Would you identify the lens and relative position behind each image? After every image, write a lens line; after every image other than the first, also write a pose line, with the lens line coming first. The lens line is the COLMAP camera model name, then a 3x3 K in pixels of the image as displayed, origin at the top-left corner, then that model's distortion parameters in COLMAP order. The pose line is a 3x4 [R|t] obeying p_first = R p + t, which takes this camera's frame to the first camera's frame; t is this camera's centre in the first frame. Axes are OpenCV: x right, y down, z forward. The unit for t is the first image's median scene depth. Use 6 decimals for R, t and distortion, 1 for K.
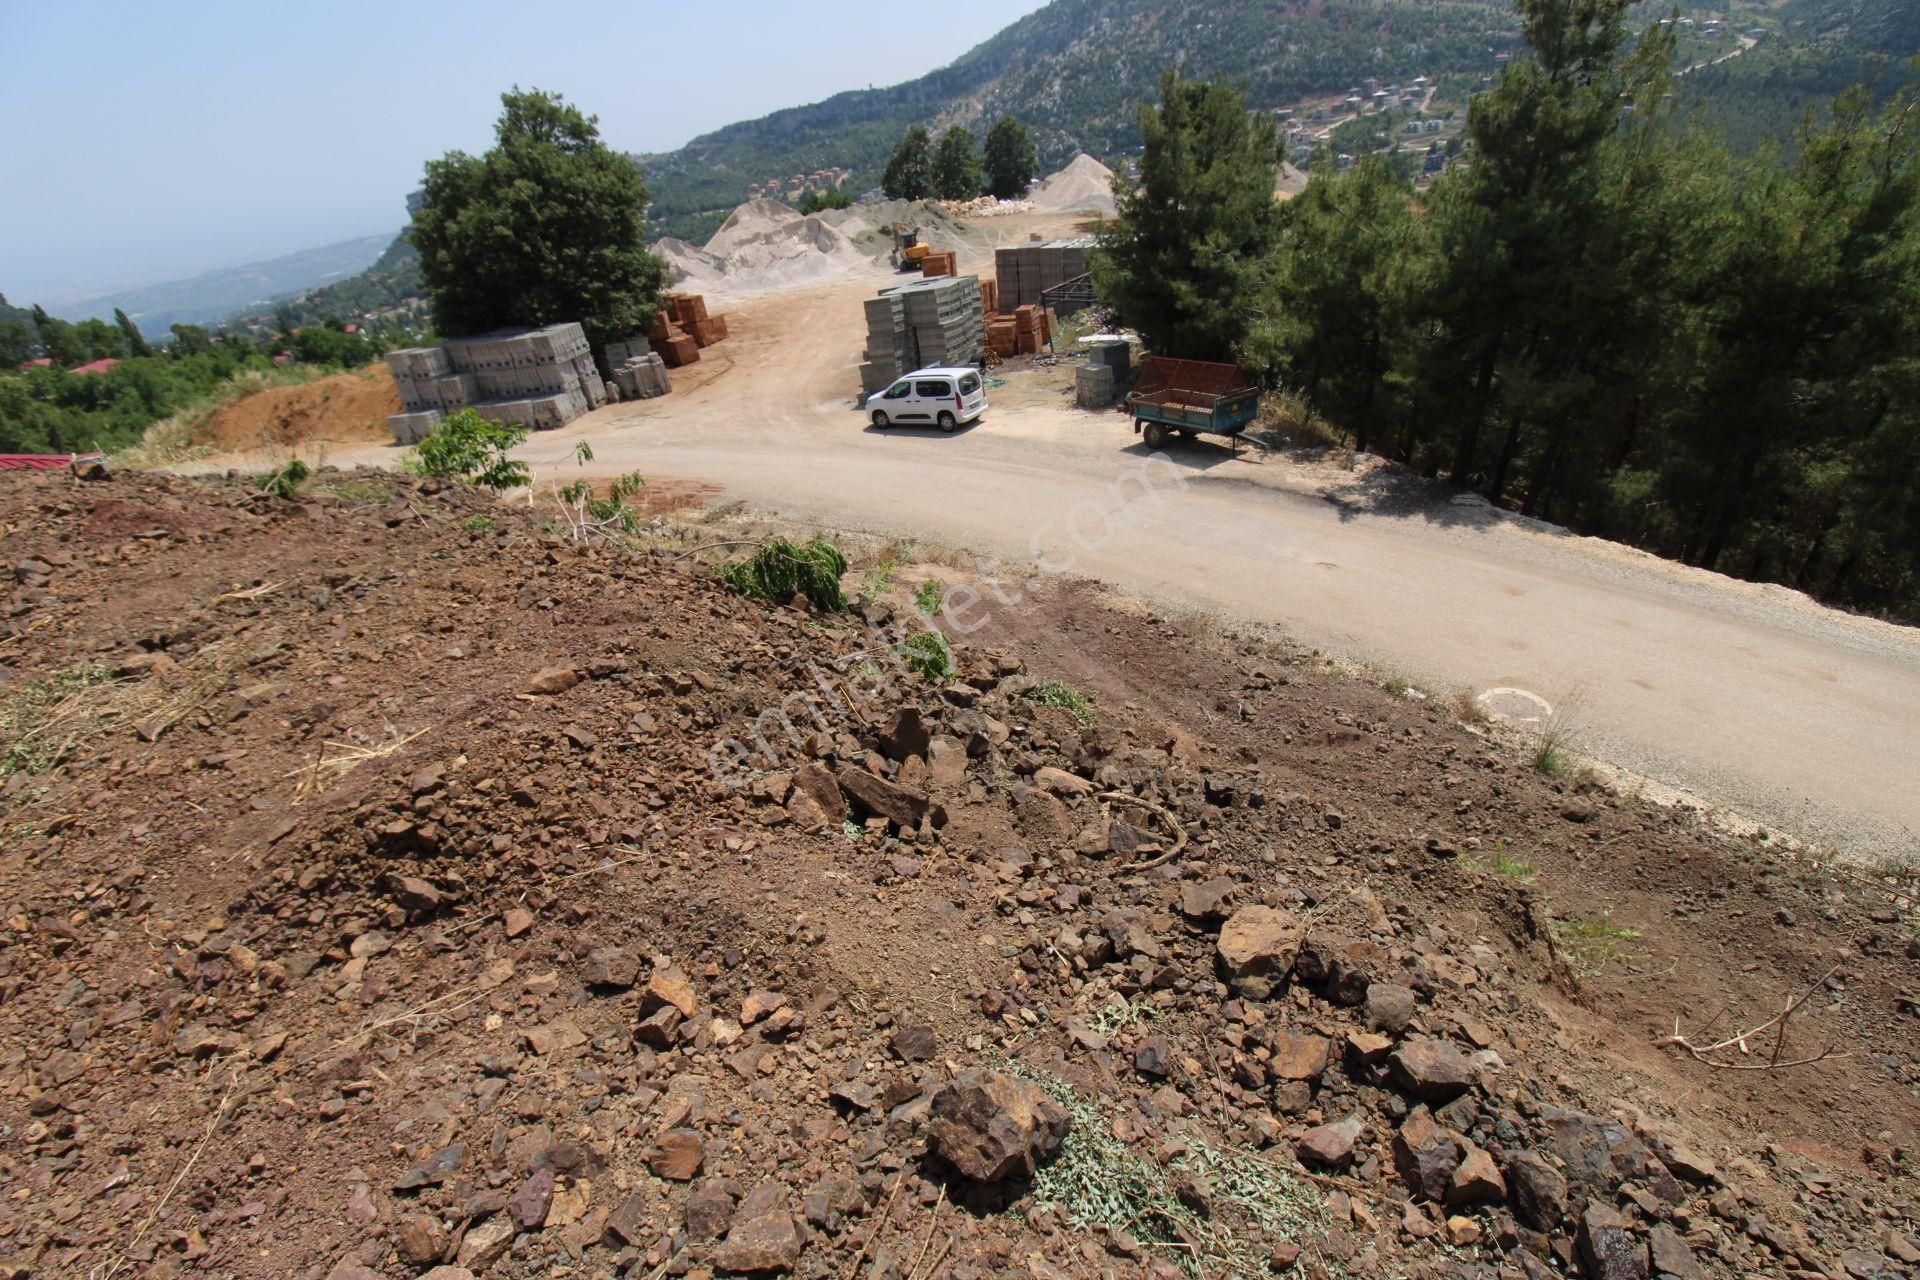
lens RADIAL K [[890.2, 0, 973.5], [0, 890.2, 636.9], [0, 0, 1]] dist [-0.002312, -0.010513]
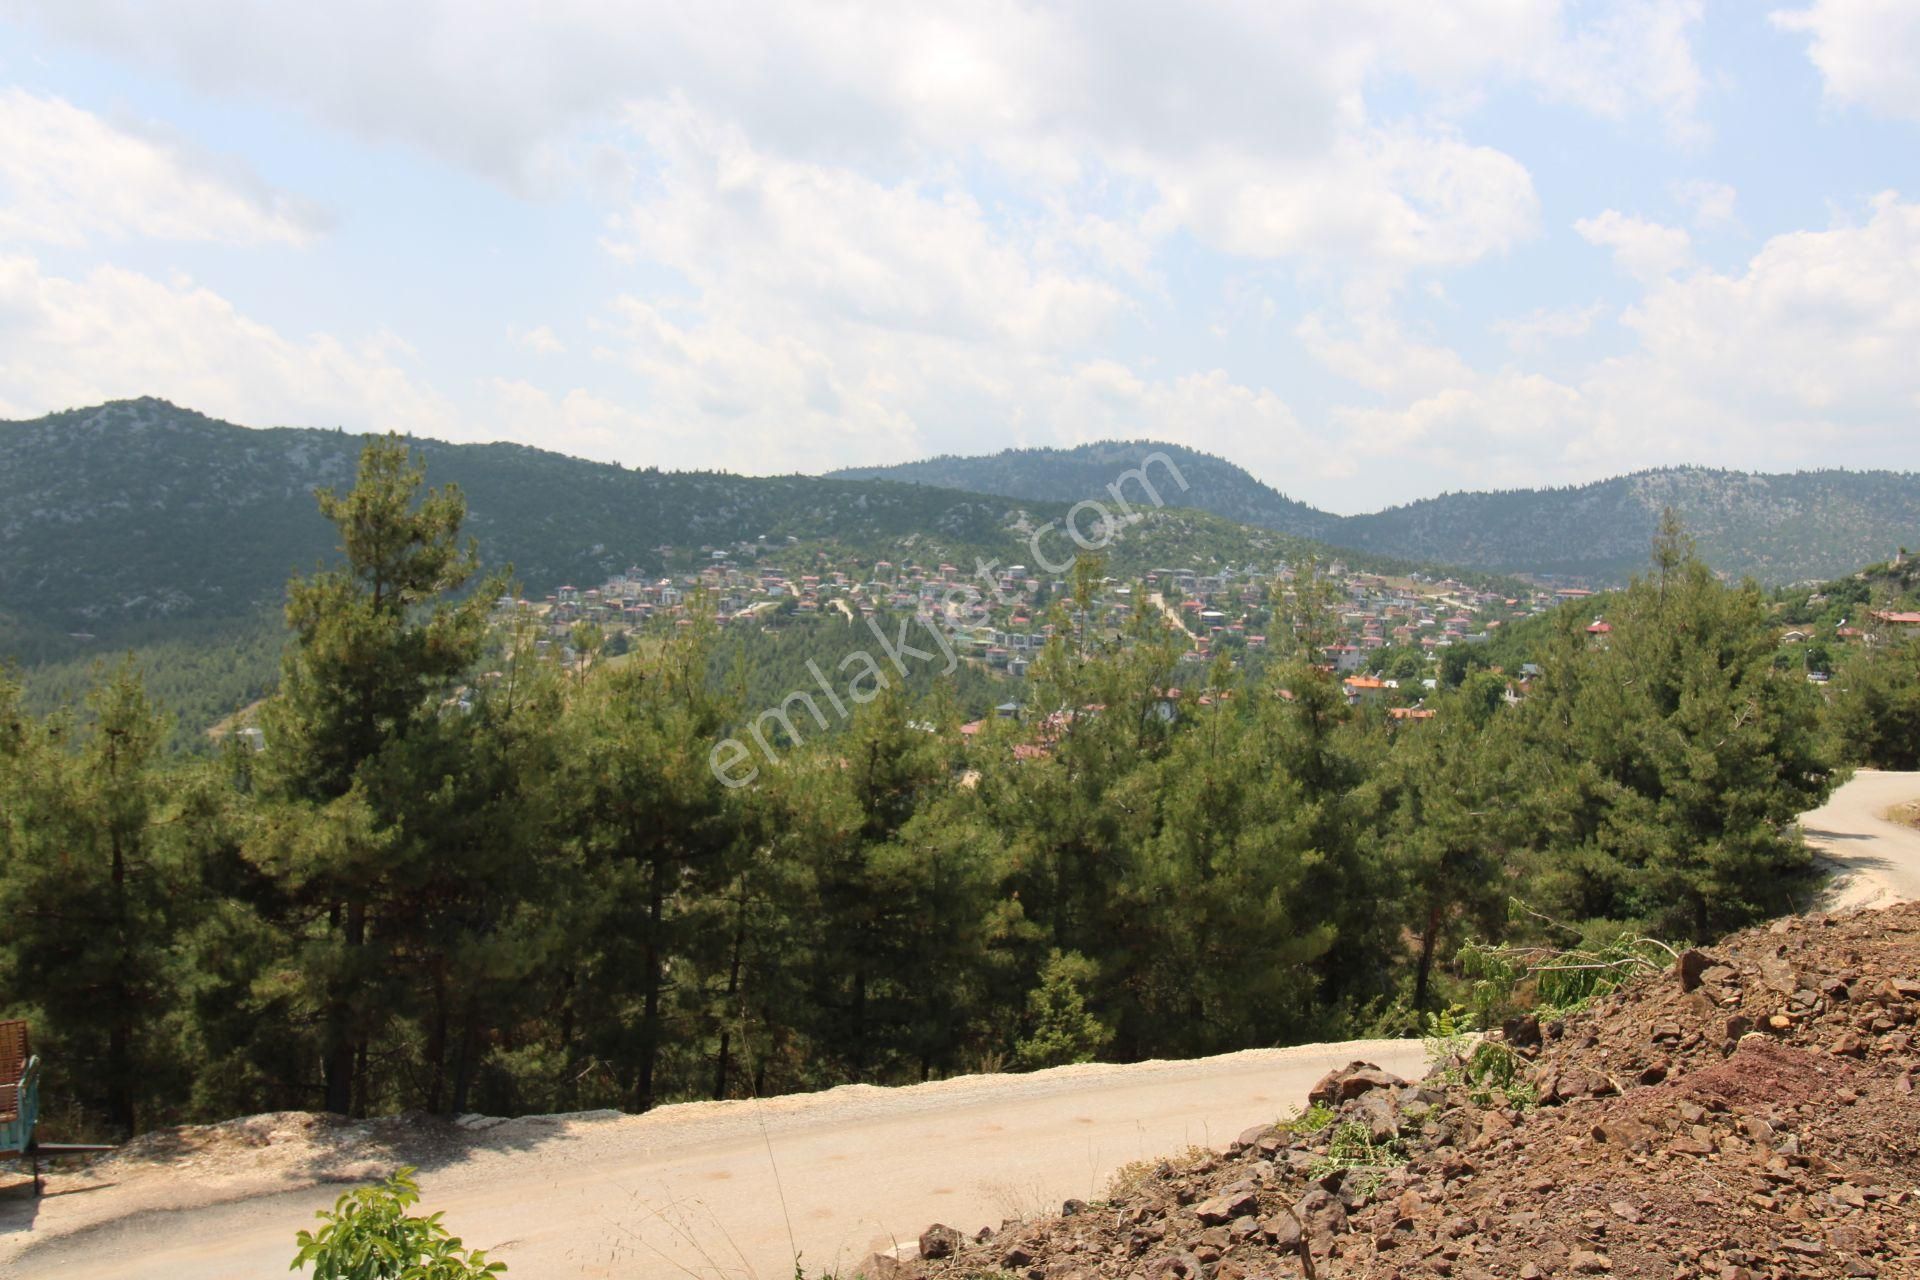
lens RADIAL K [[1516.4, 0, 979.5], [0, 1516.4, 619.9], [0, 0, 1]] dist [0.014136, -0.007994]
pose [[0.225966, 0.079385, 0.970895, -0.376171], [0.449496, 0.875728, -0.176219, -0.079926], [-0.864229, 0.476233, 0.162202, 0.205482]]
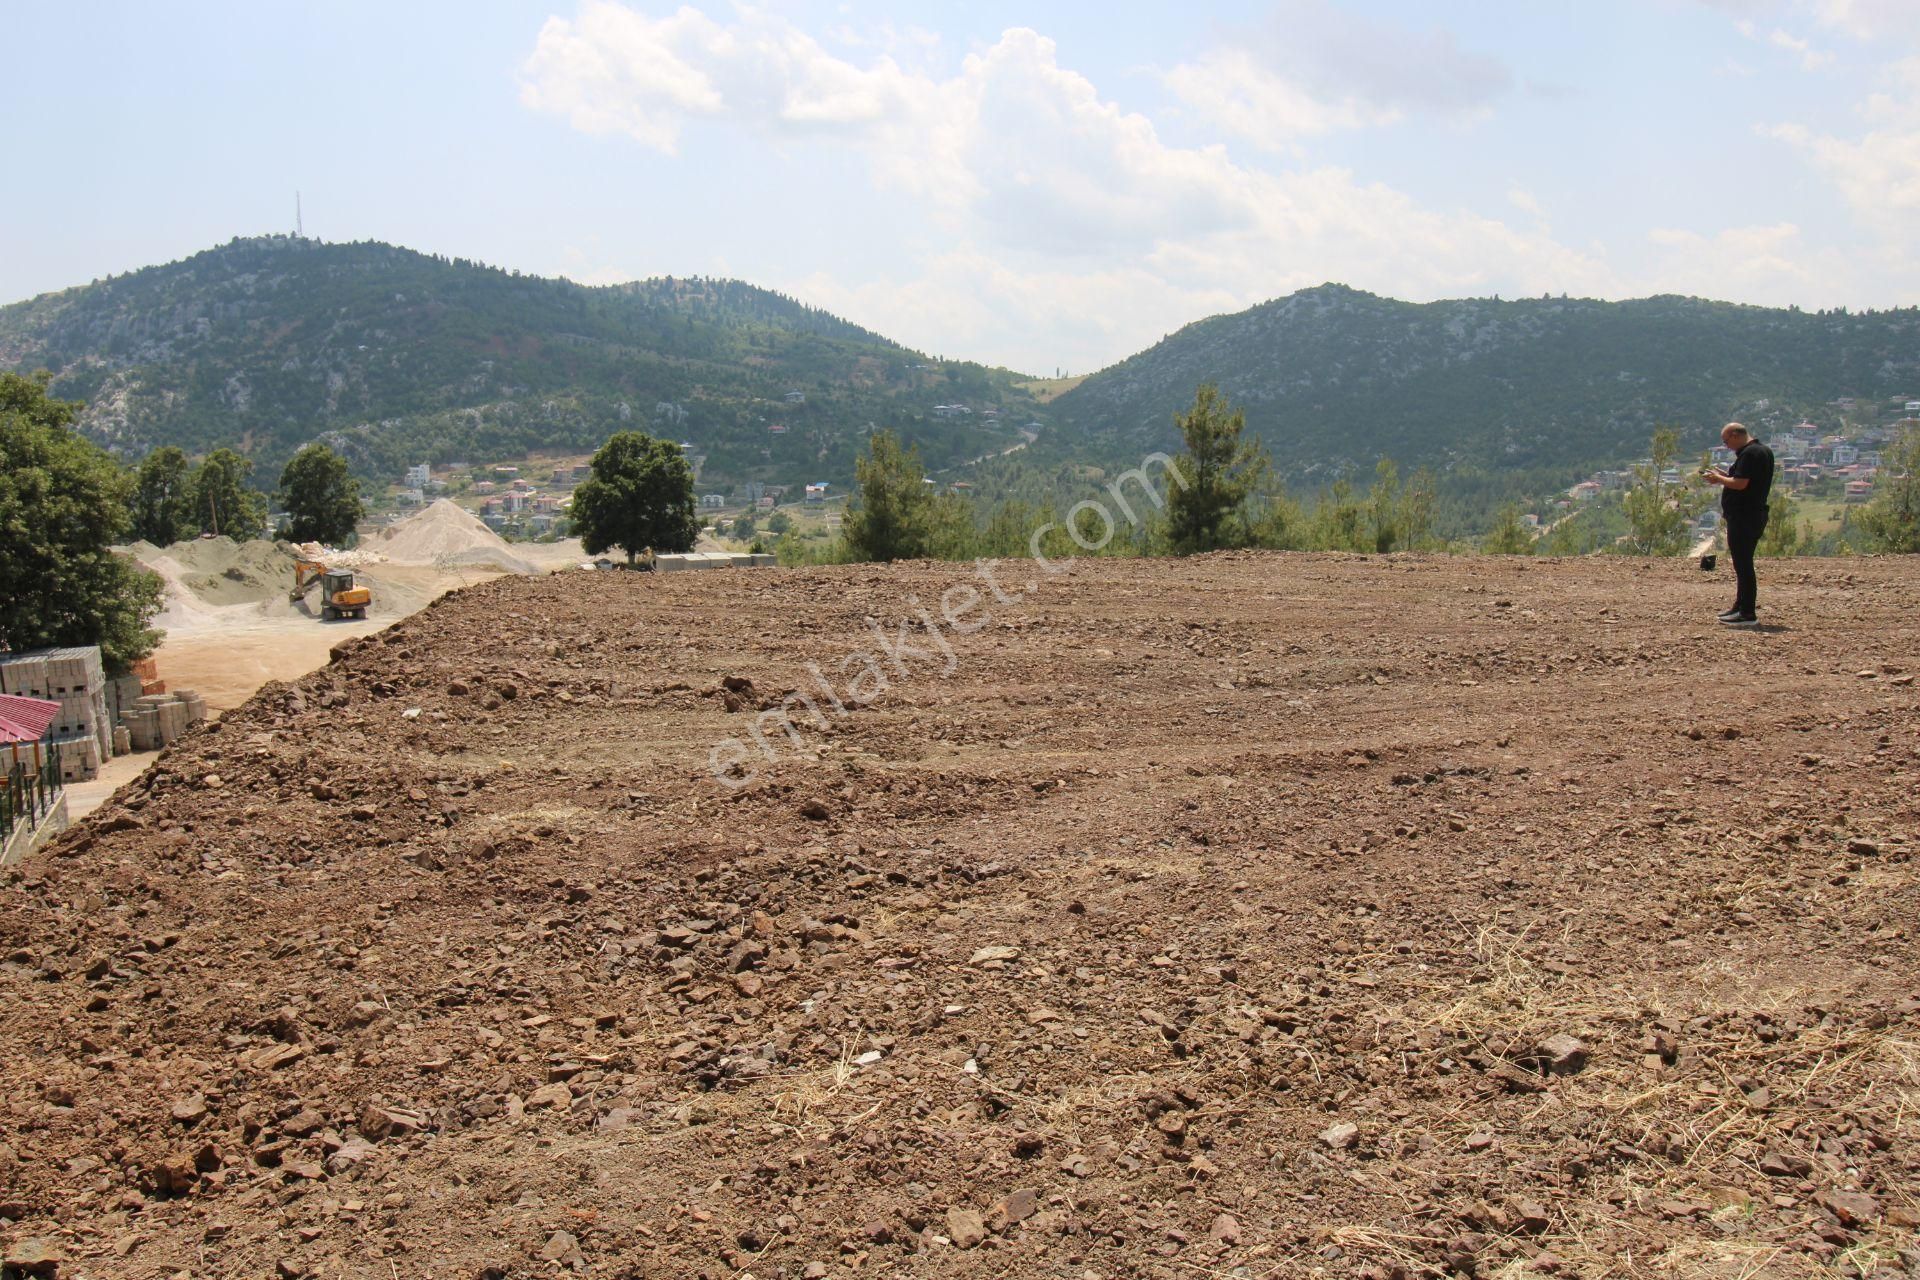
lens RADIAL K [[1510.3, 0, 976.0], [0, 1510.3, 631.0], [0, 0, 1]] dist [0.022528, -0.016140]
pose [[0.816767, 0.020651, 0.576598, -0.820223], [0.221155, 0.911824, -0.345930, 0.318167], [-0.532900, 0.410061, 0.740181, -0.435753]]
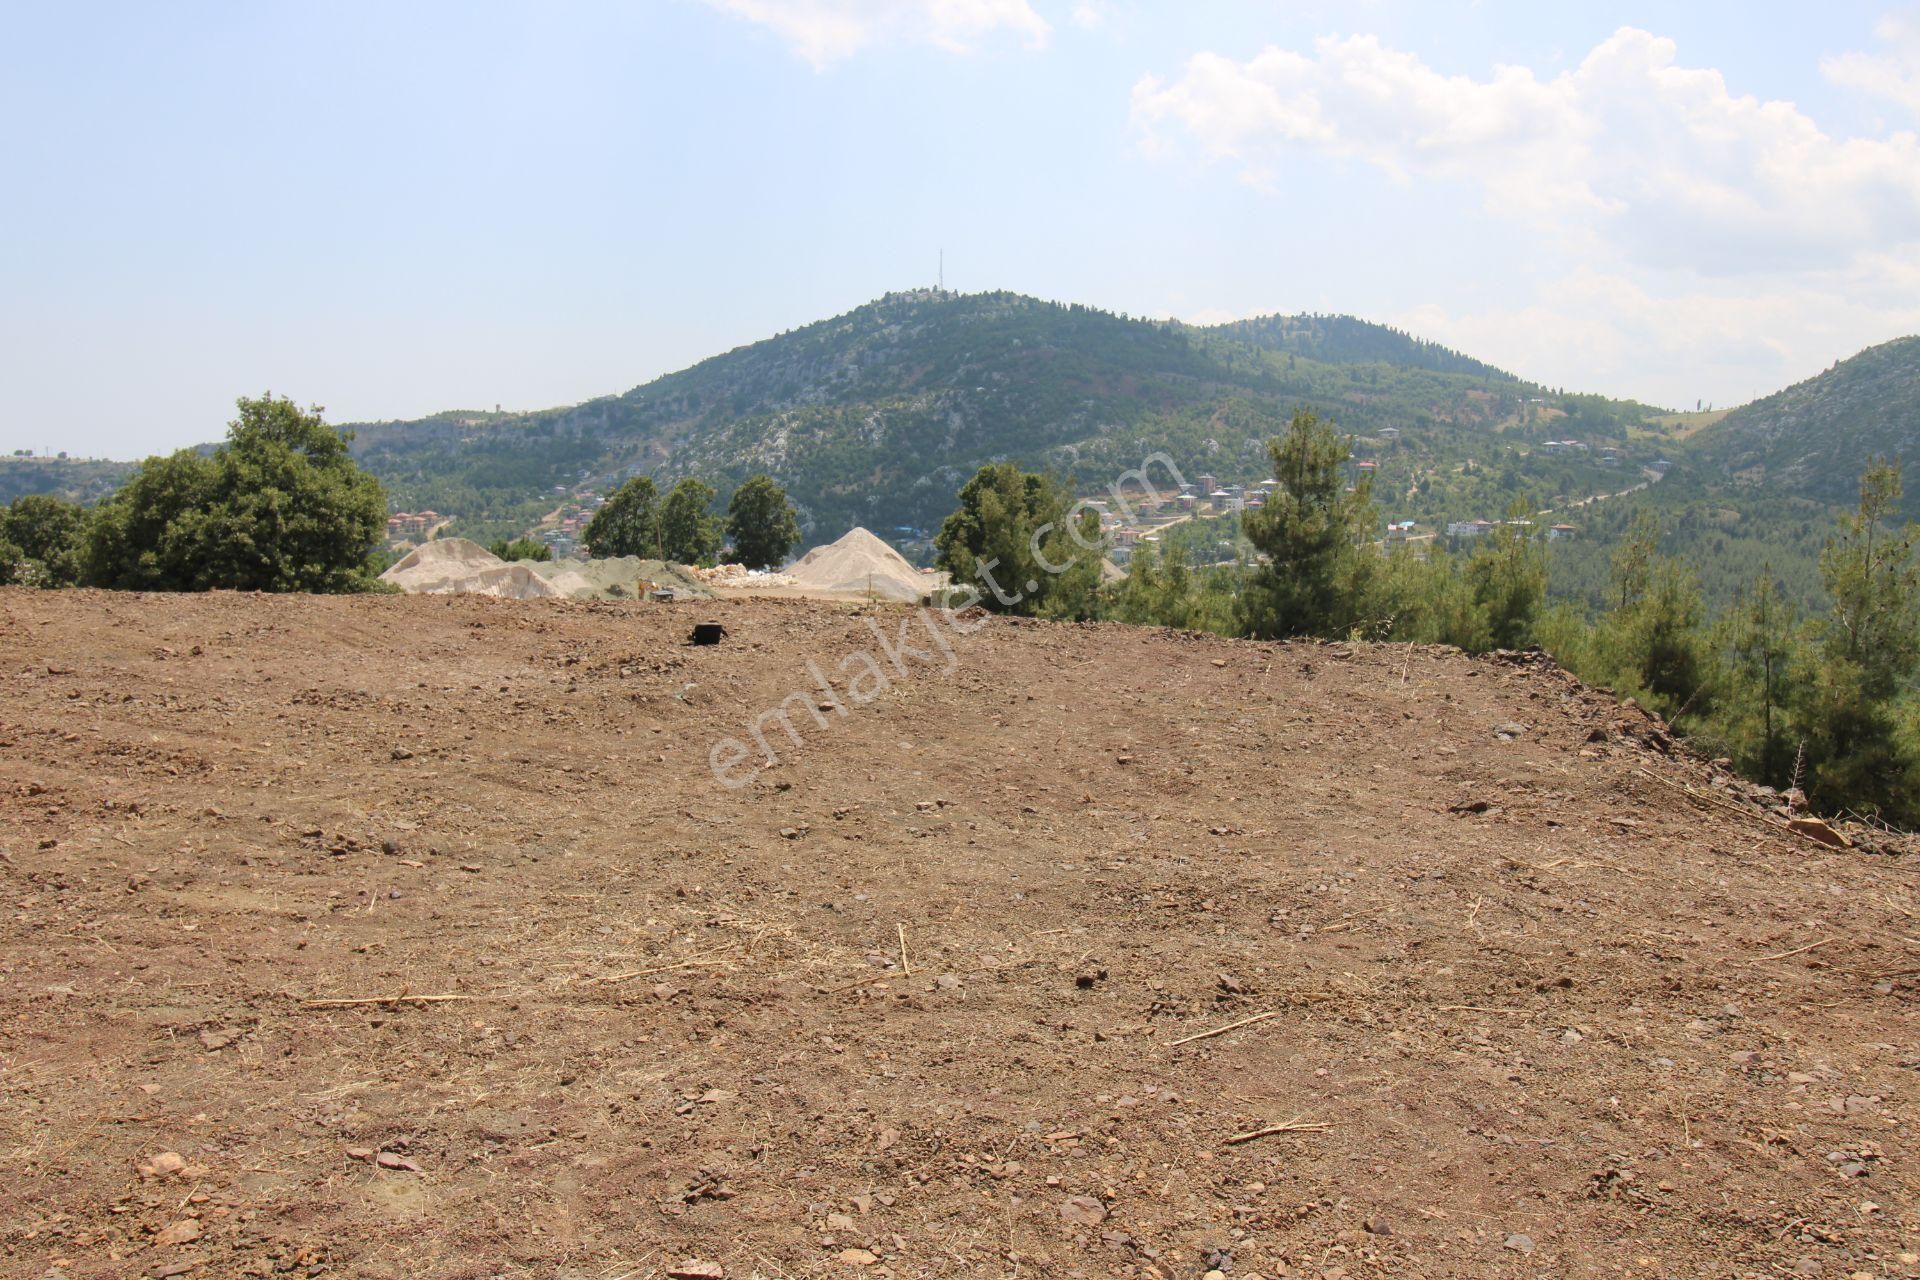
lens RADIAL K [[1510.3, 0, 976.3], [0, 1510.3, 631.4], [0, 0, 1]] dist [0.022528, -0.016140]
pose [[0.972250, 0.079691, 0.219951, -0.213882], [0.019391, 0.909507, -0.415236, 0.332339], [-0.233138, 0.407978, 0.882723, -0.568647]]
